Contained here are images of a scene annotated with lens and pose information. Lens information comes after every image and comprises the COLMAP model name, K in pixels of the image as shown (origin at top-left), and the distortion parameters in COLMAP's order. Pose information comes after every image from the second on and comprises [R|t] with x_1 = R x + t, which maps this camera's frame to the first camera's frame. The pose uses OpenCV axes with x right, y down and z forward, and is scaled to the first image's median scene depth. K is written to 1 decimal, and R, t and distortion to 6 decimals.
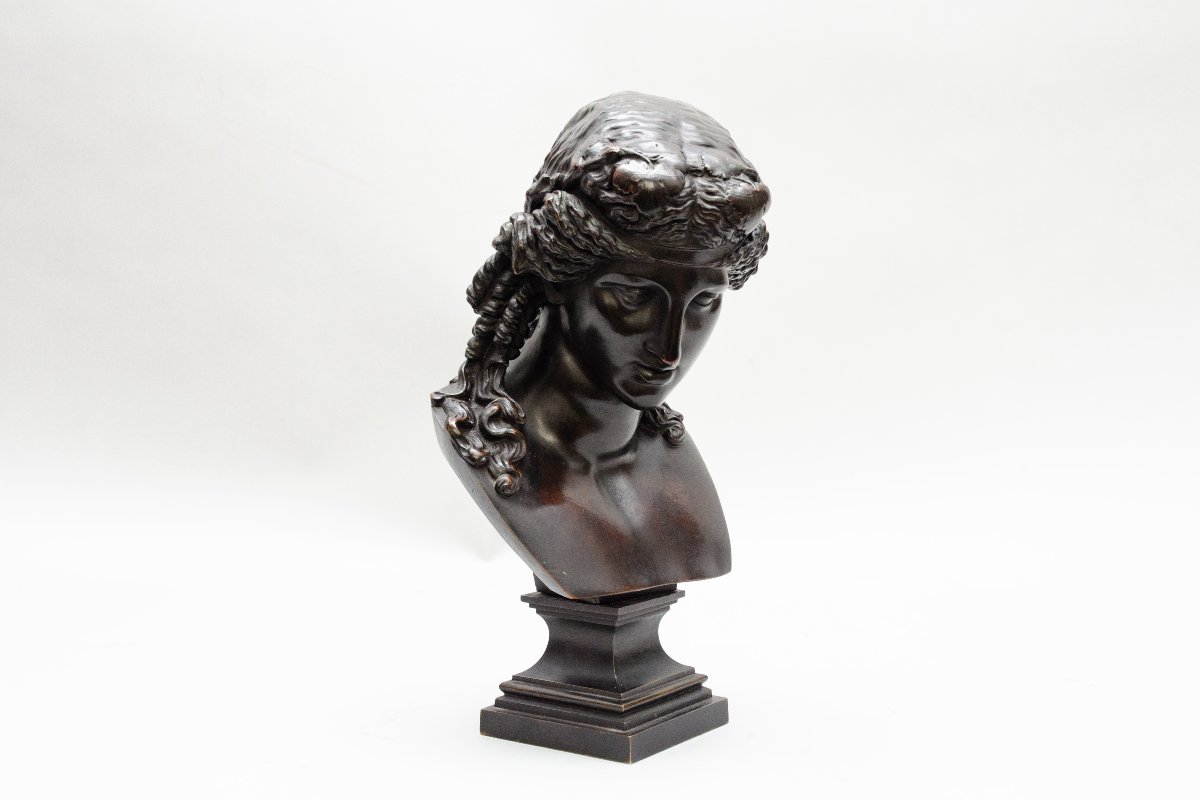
lens RADIAL K [[1806.5, 0, 600.8], [0, 1806.5, 403.6], [0, 0, 1]] dist [0.033789, 0.000000]
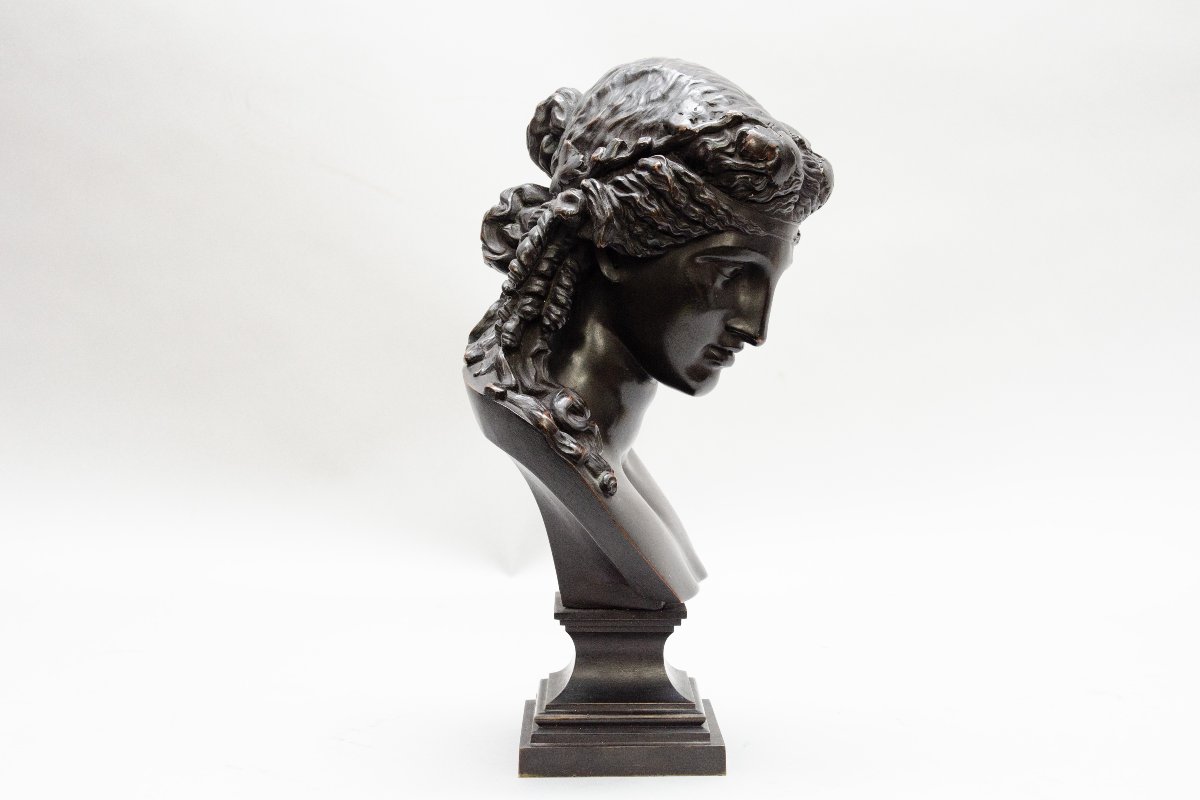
lens RADIAL K [[1806.5, 0, 600.0], [0, 1806.5, 394.1], [0, 0, 1]] dist [0.033789, 0.000000]
pose [[0.782818, -0.030116, 0.621521, -0.623841], [0.054044, 0.998344, -0.019694, 0.019346], [-0.619899, 0.049006, 0.783150, 0.308785]]
